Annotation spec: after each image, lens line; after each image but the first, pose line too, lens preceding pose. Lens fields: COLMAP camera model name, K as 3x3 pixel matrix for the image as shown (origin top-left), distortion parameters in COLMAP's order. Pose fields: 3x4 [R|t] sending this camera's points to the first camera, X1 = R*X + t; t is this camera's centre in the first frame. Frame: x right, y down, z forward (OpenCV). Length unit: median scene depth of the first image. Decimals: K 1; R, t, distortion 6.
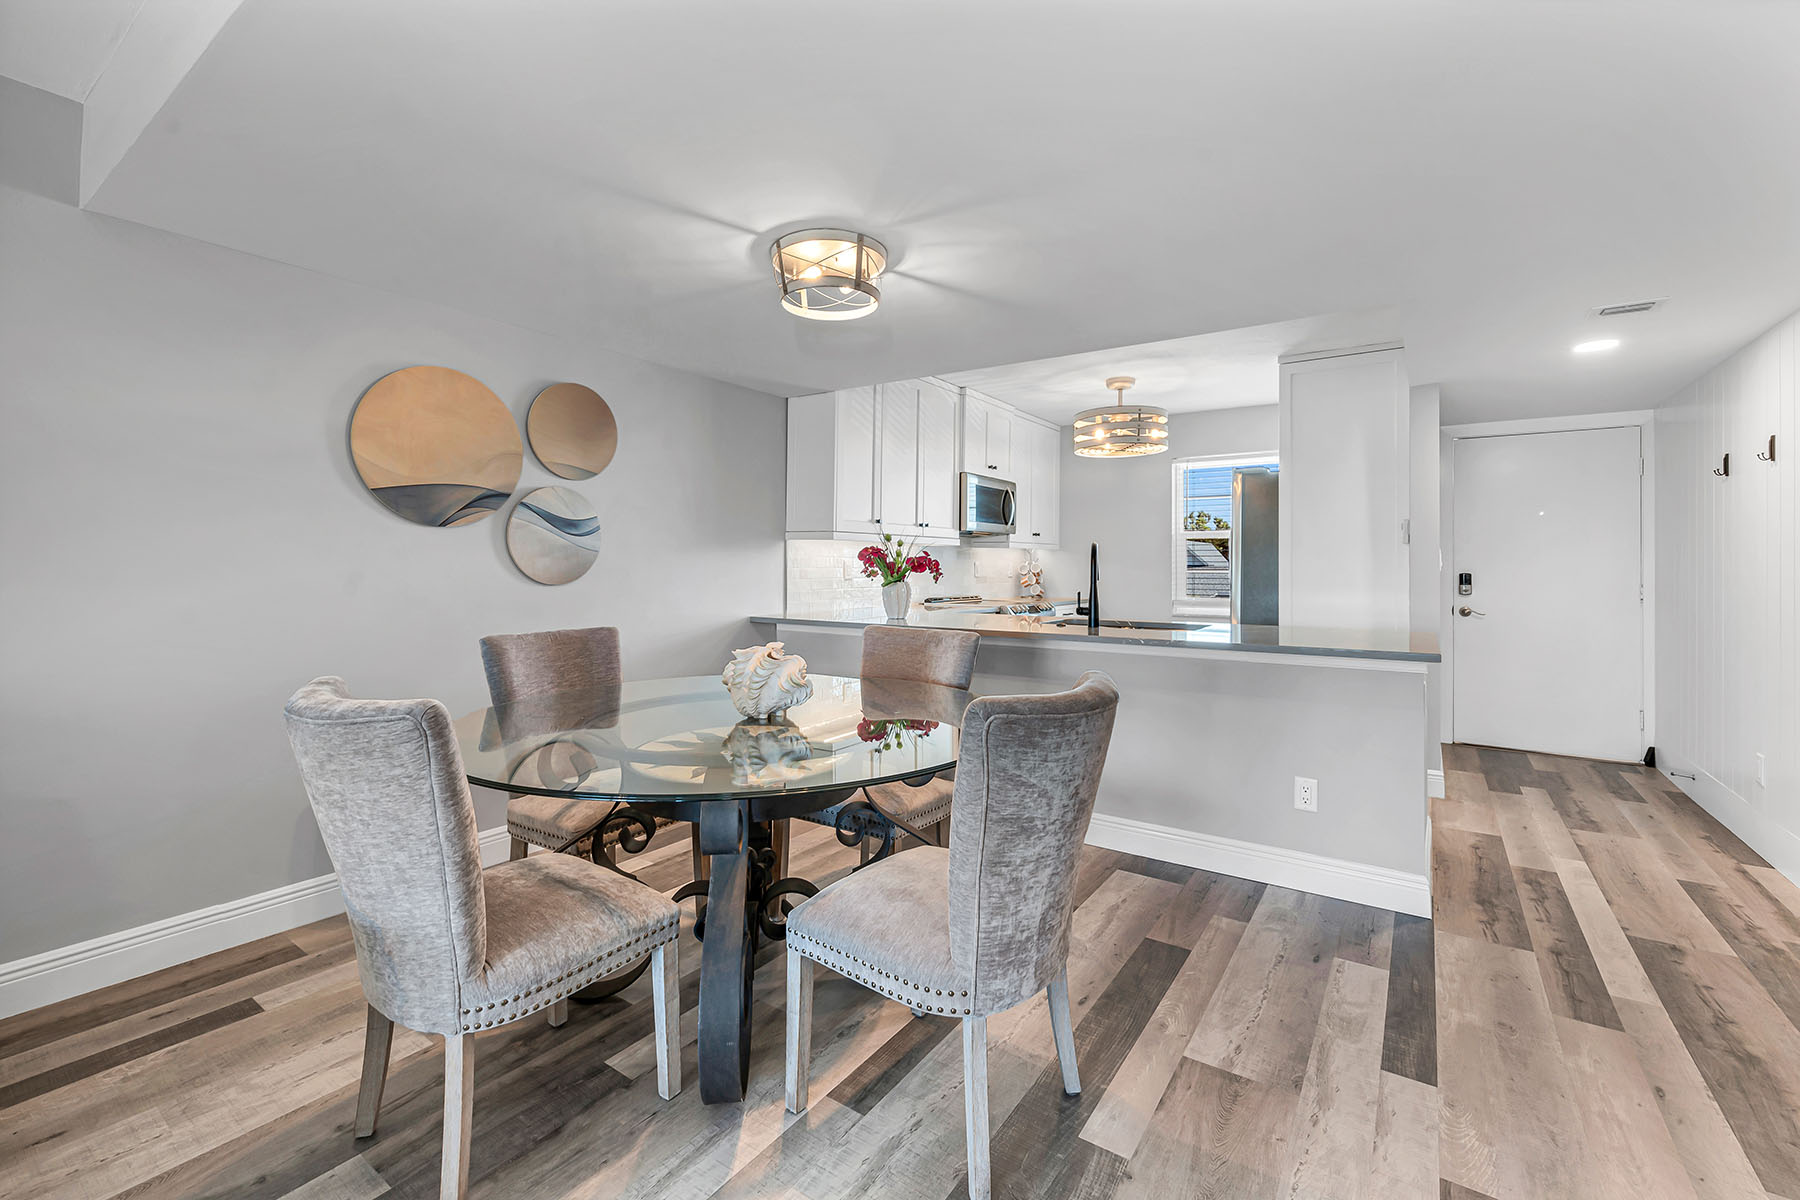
lens RADIAL K [[772.2, 0, 893.8], [0, 772.2, 561.9], [0, 0, 1]] dist [-0.007173, 0.000112]
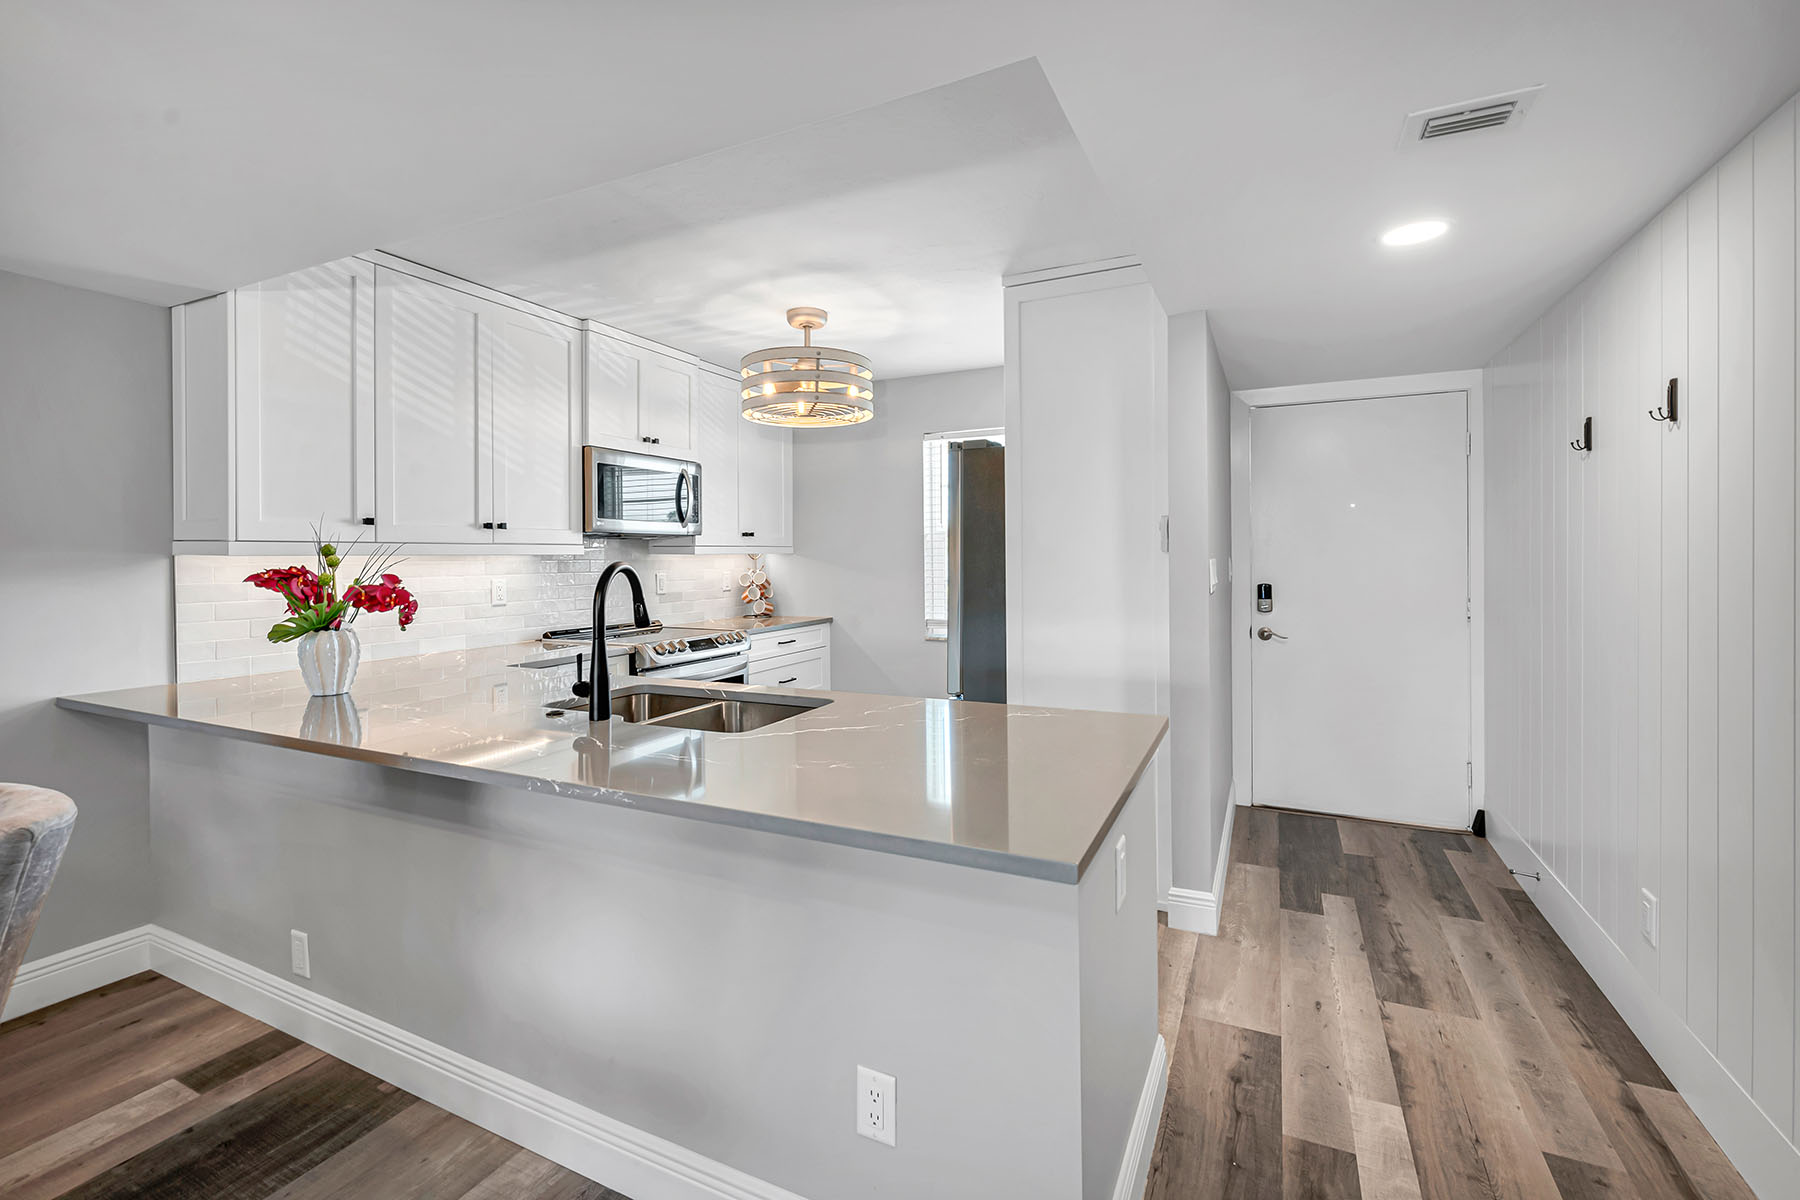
lens RADIAL K [[772.2, 0, 919.7], [0, 772.2, 560.1], [0, 0, 1]] dist [-0.007173, 0.000112]
pose [[0.985681, -0.013303, 0.168095, 0.307899], [0.011544, 0.999868, 0.011442, -0.023992], [-0.168225, -0.009338, 0.985704, 0.337209]]
